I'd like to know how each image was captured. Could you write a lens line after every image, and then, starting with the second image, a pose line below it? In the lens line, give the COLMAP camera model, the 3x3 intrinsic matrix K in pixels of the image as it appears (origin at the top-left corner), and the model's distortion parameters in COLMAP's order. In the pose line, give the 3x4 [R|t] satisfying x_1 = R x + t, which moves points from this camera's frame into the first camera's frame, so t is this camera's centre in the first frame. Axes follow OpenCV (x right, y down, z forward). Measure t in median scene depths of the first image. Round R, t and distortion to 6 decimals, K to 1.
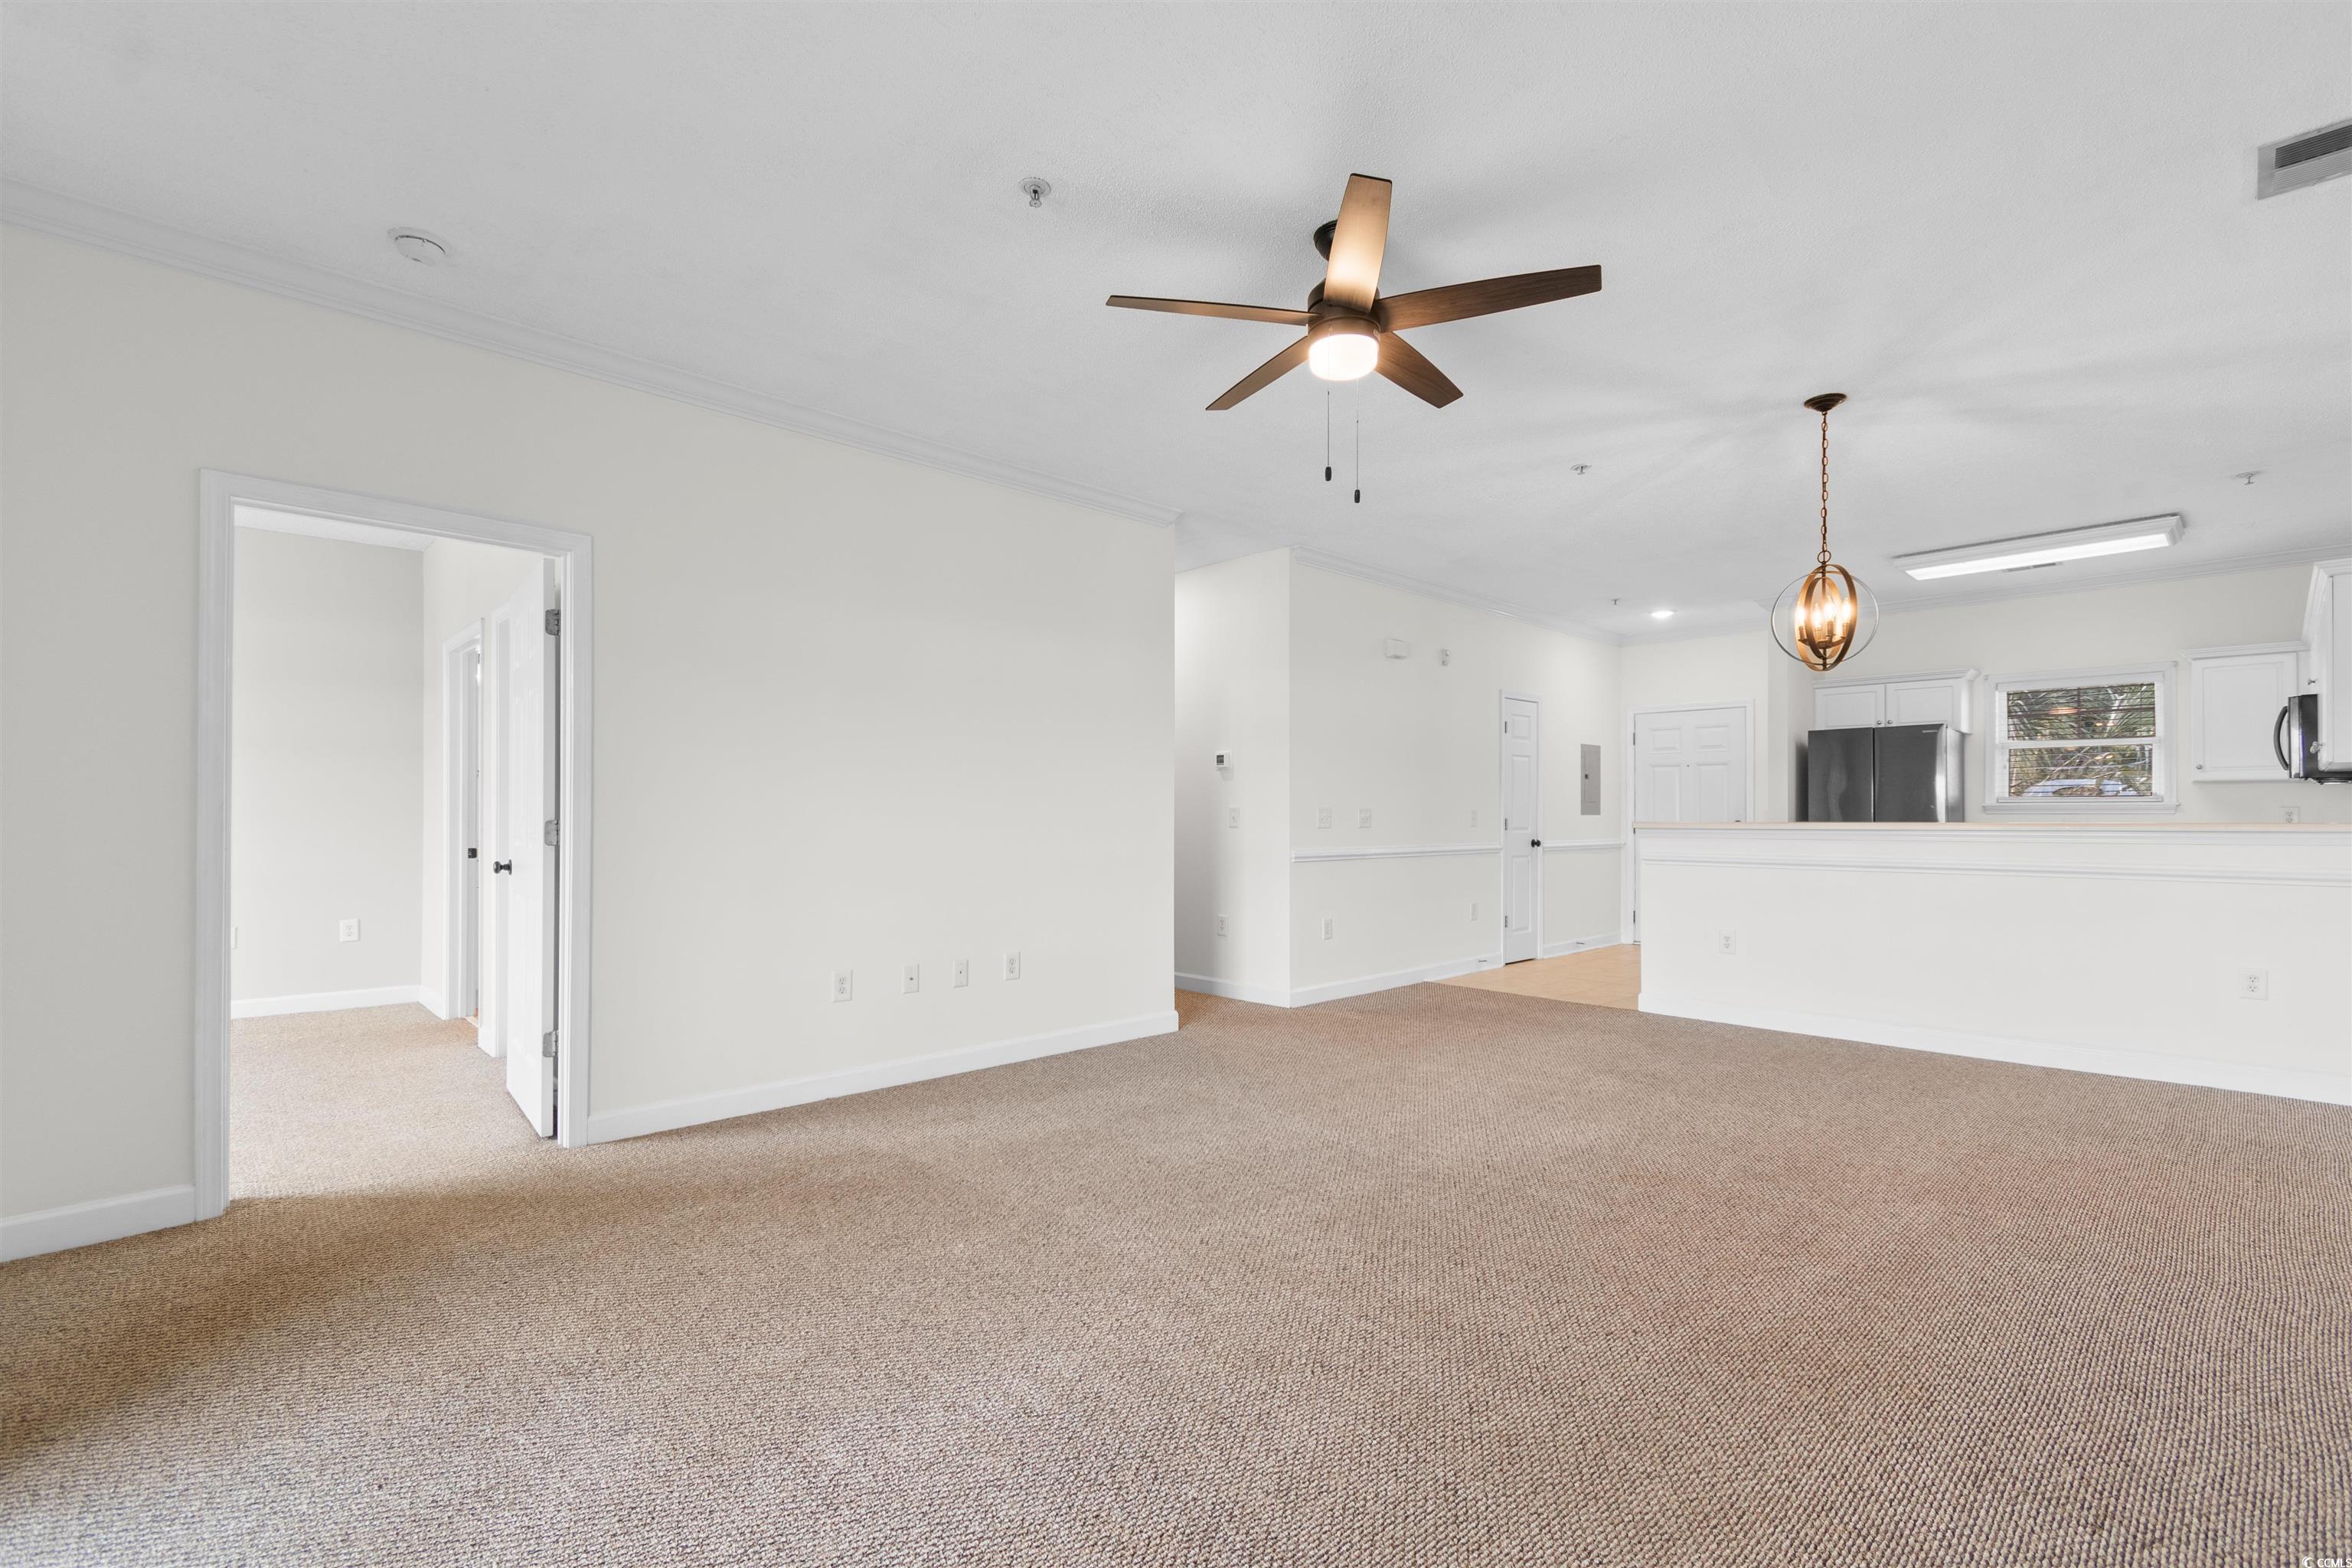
lens RADIAL K [[1032.3, 0, 1172.9], [0, 1032.3, 801.4], [0, 0, 1]] dist [-0.000568, -0.000124]
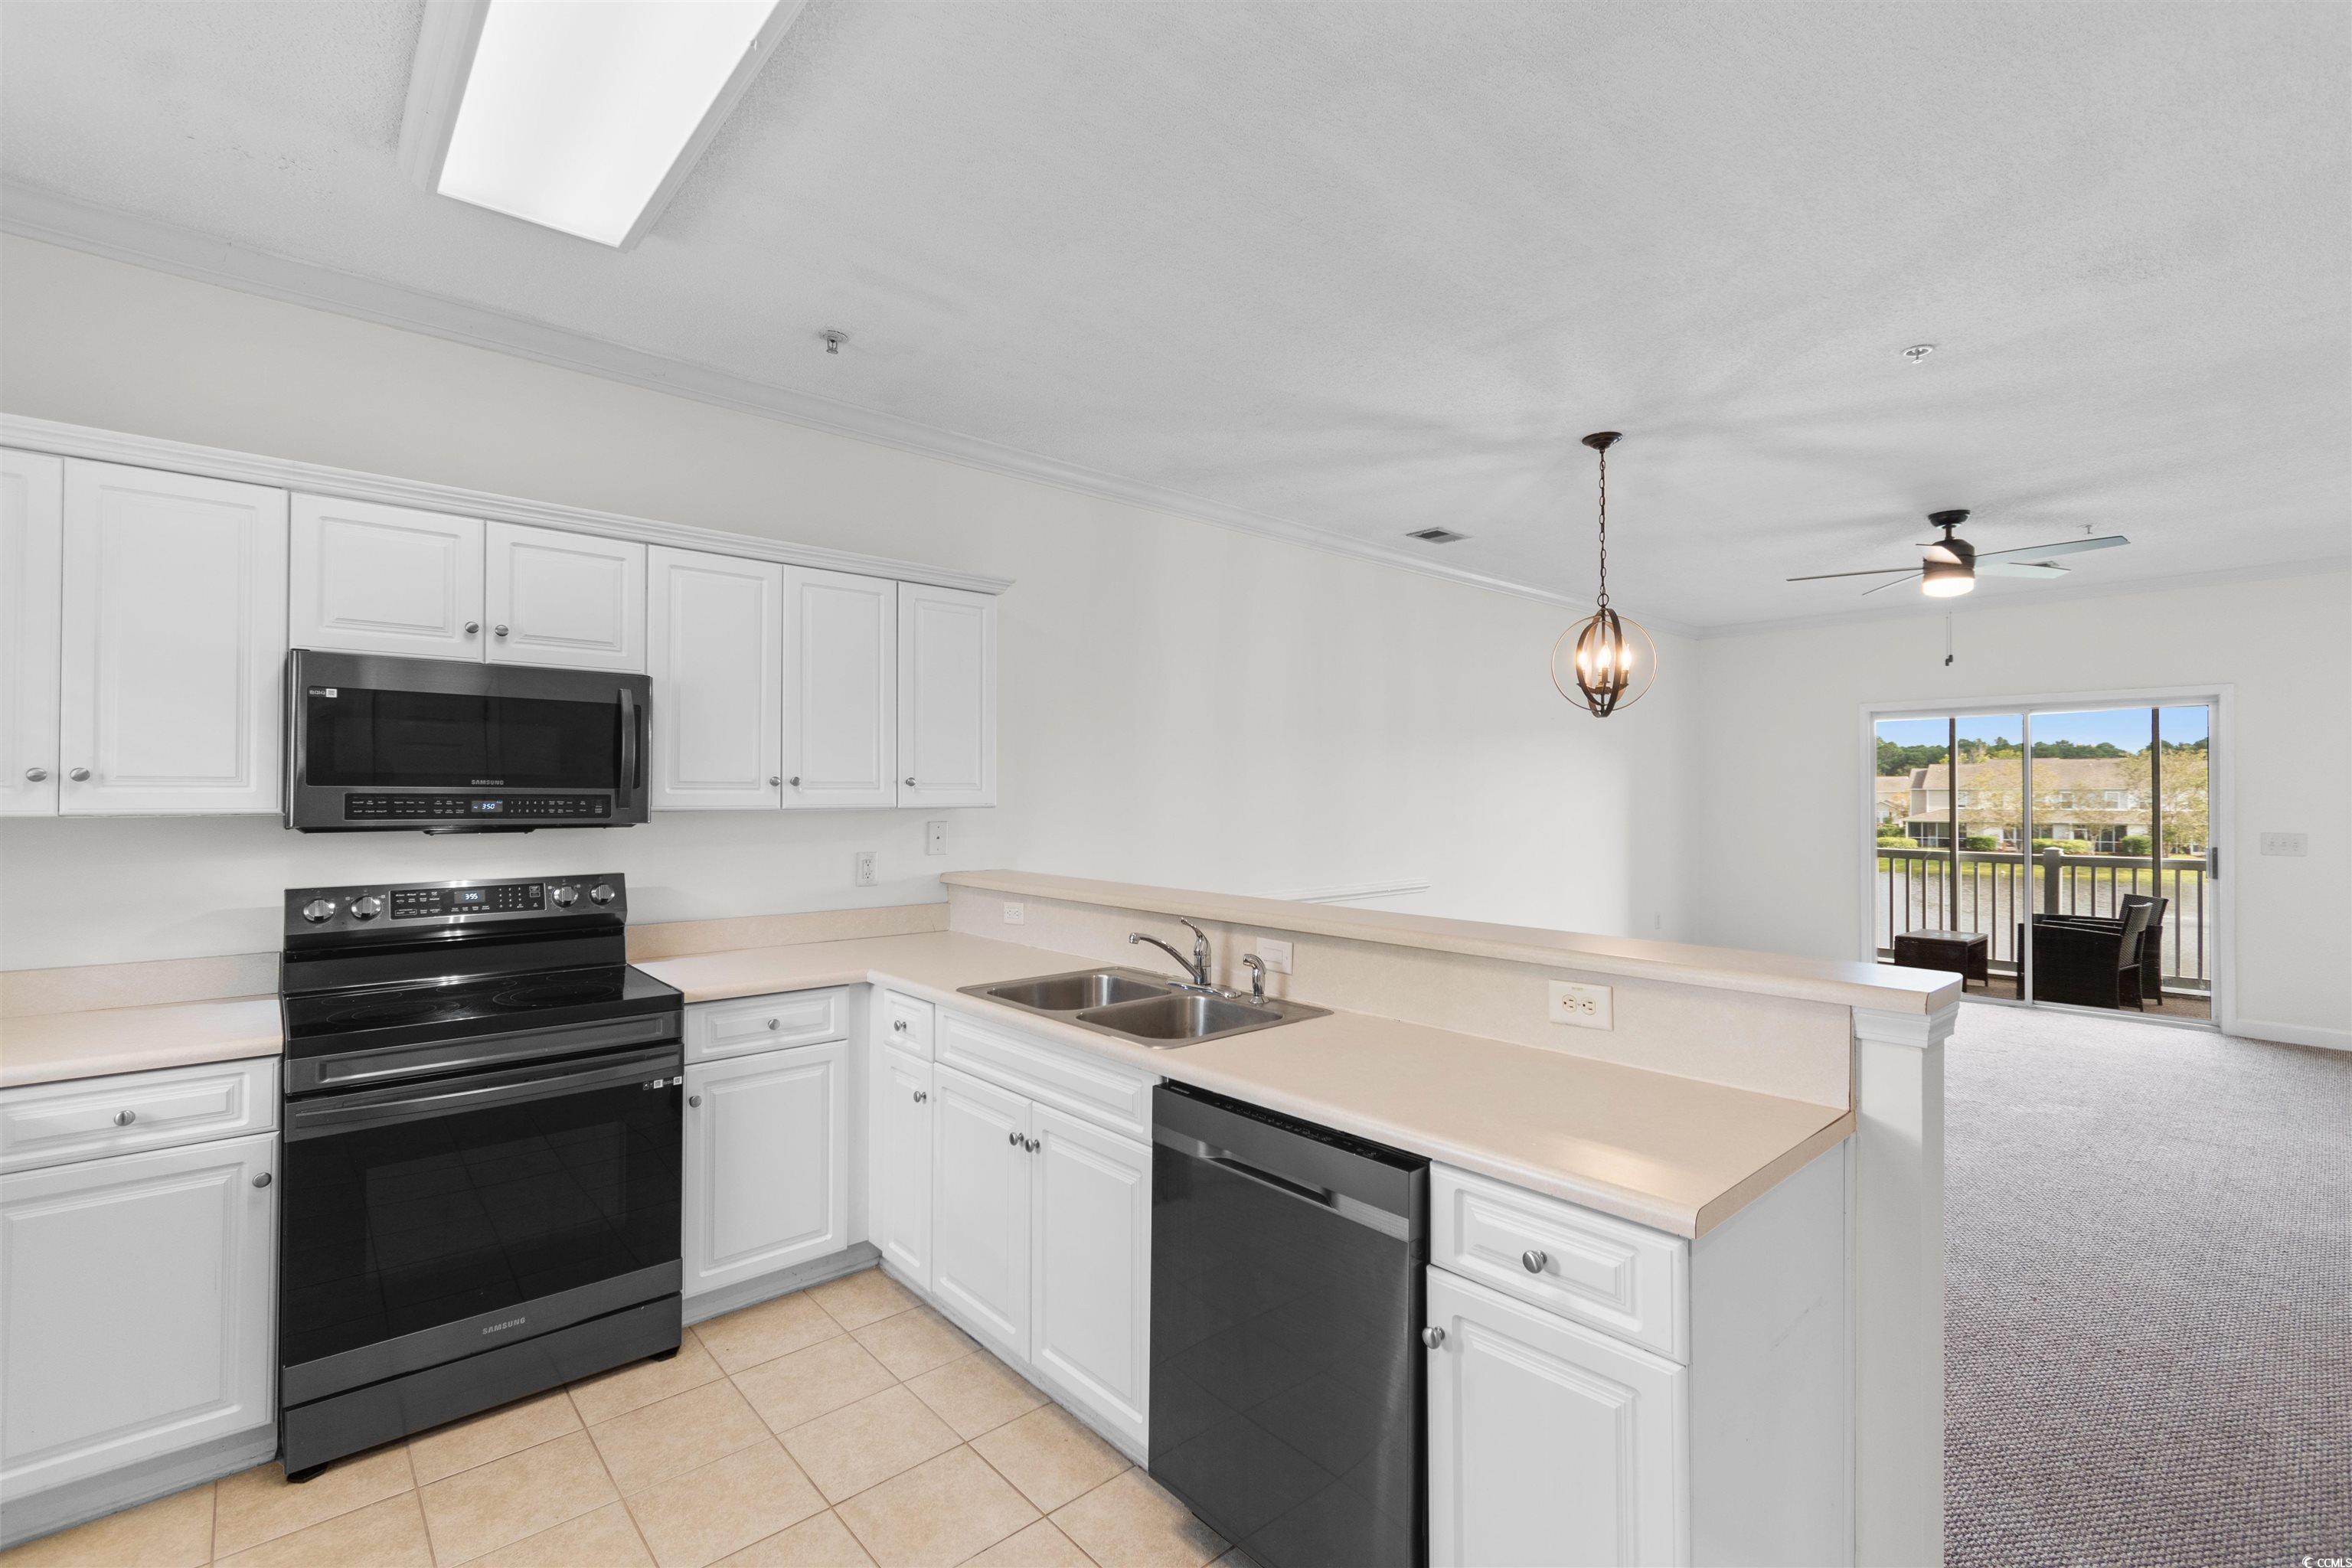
lens RADIAL K [[1032.3, 0, 1172.9], [0, 1032.3, 801.4], [0, 0, 1]] dist [-0.000568, -0.000124]
pose [[-0.998888, -0.001361, 0.047130, 0.495663], [-0.001974, 0.999914, -0.012952, -0.019663], [-0.047108, -0.013030, -0.998805, 0.991984]]
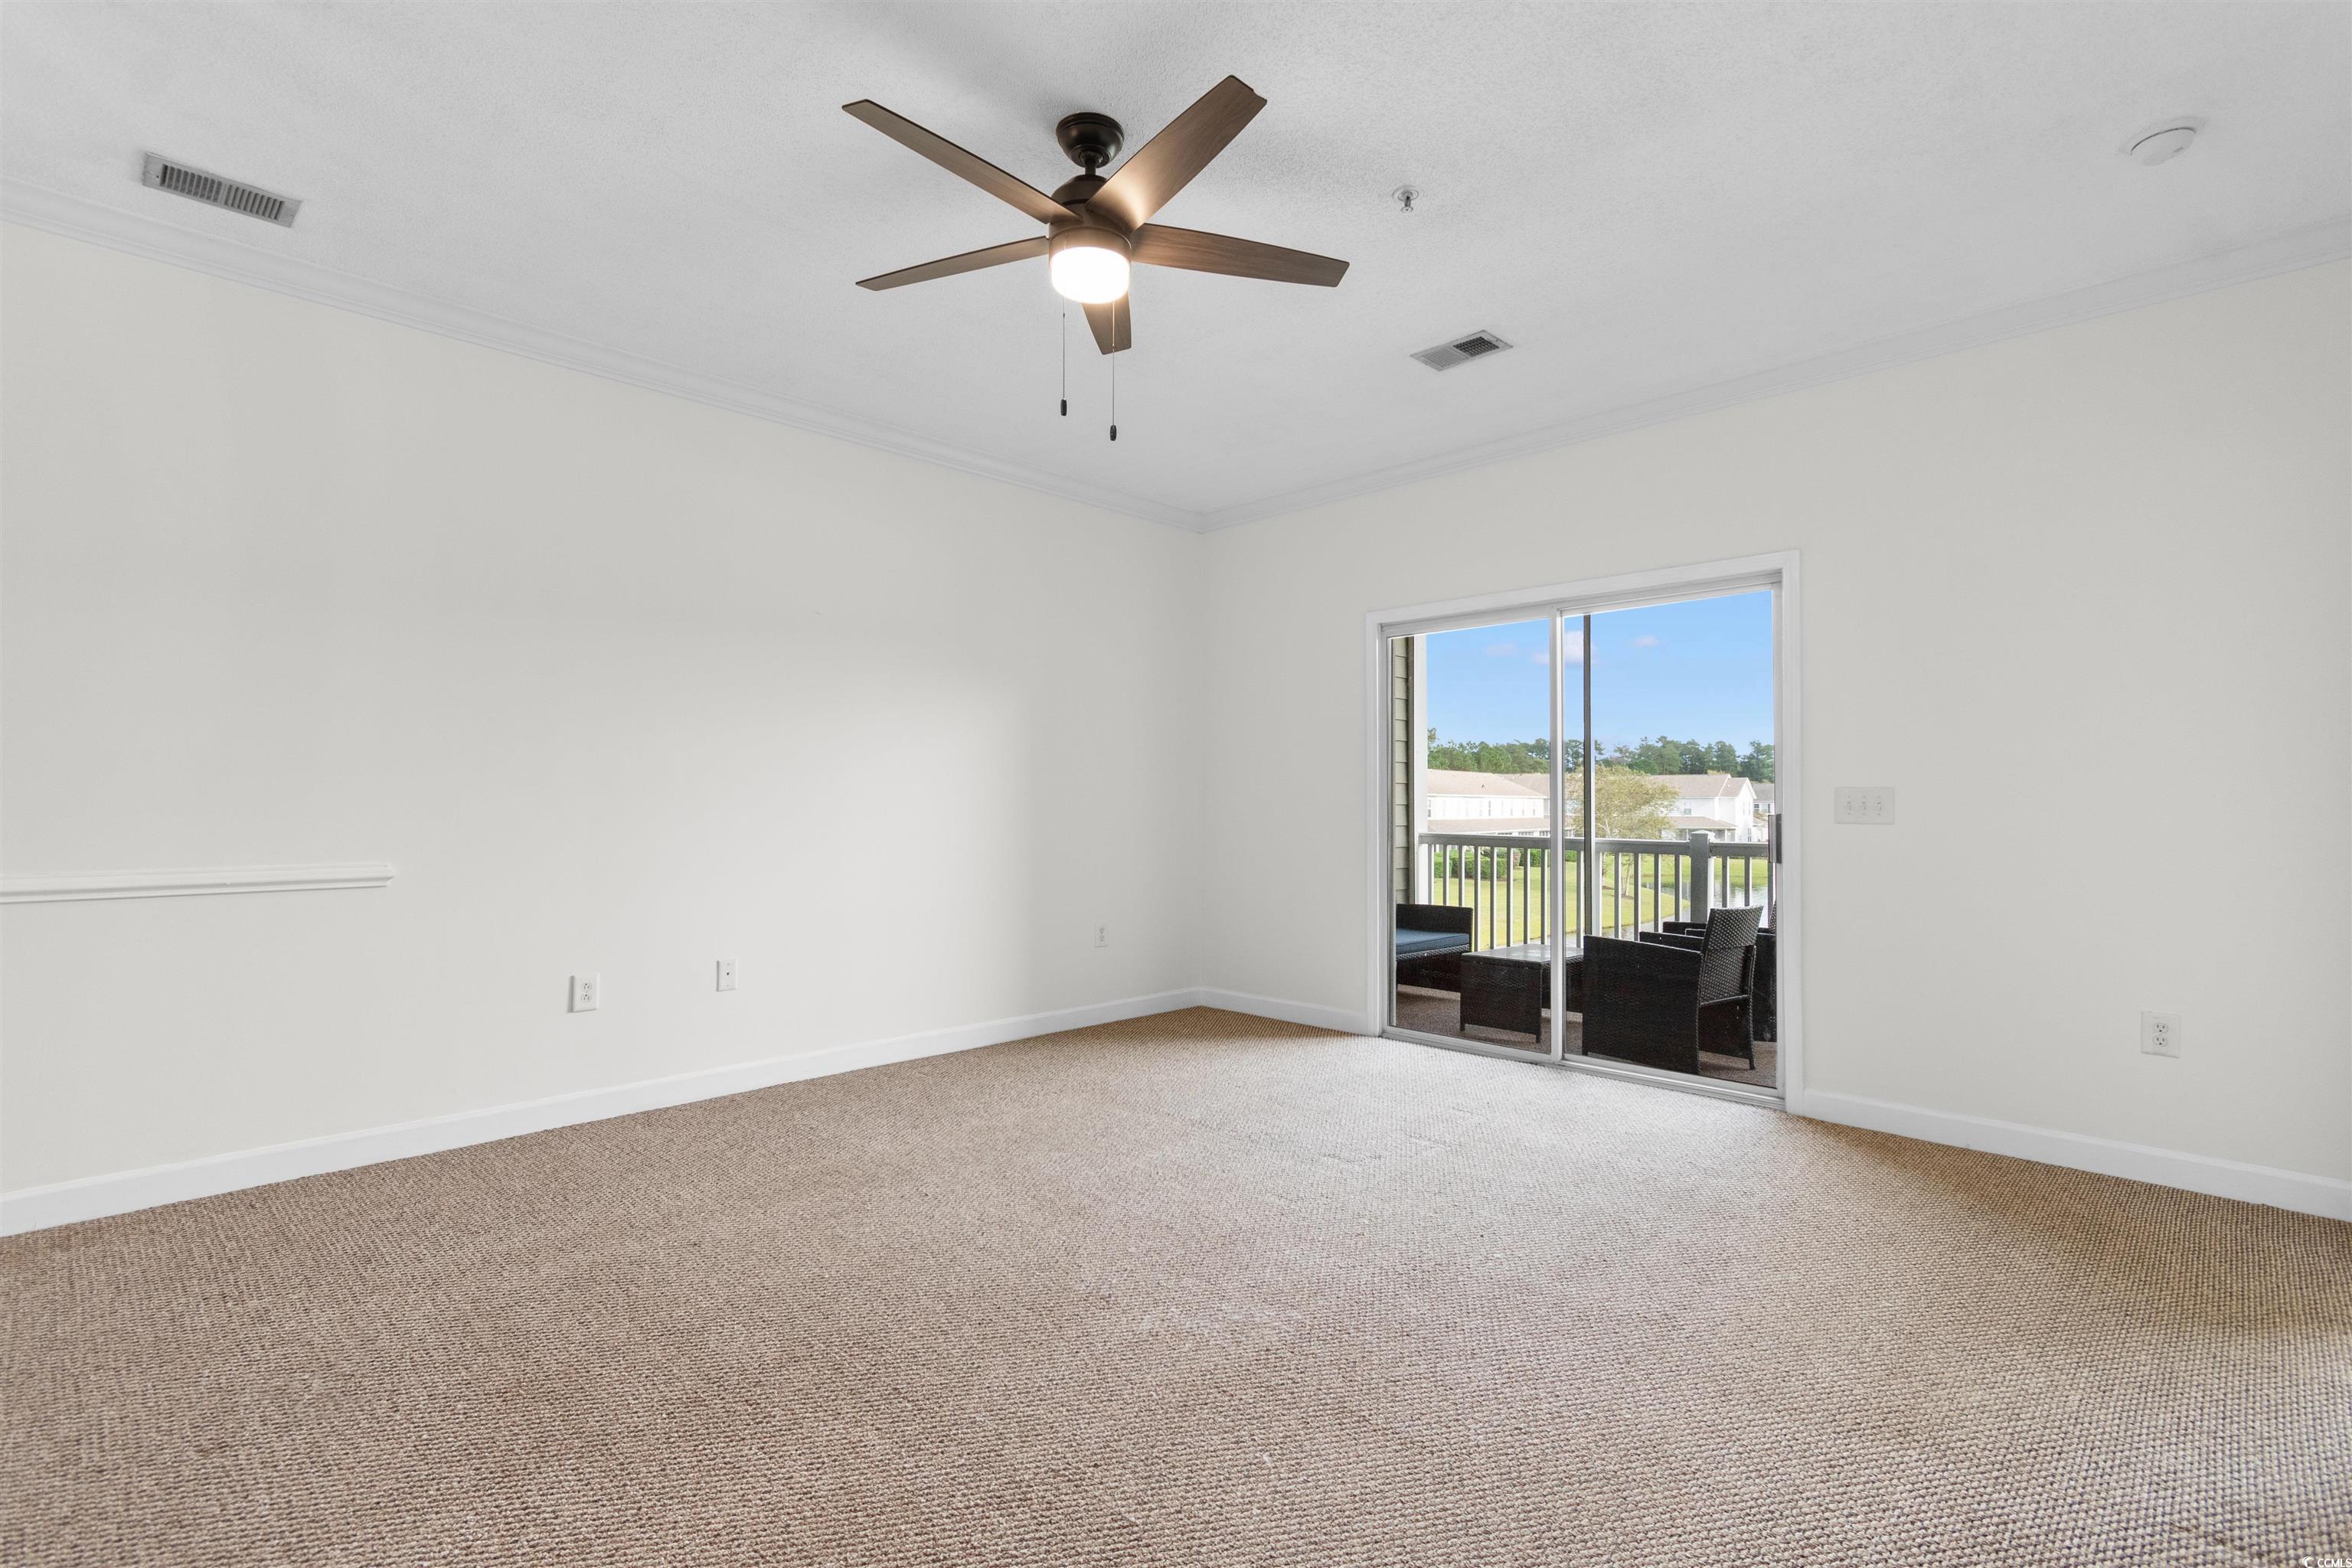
lens RADIAL K [[1032.3, 0, 1172.9], [0, 1032.3, 801.4], [0, 0, 1]] dist [-0.000568, -0.000124]
pose [[-0.999990, 0.001277, 0.004342, 0.045003], [0.001171, 0.999700, -0.024485, 0.008329], [-0.004372, -0.024479, -0.999691, 0.675497]]
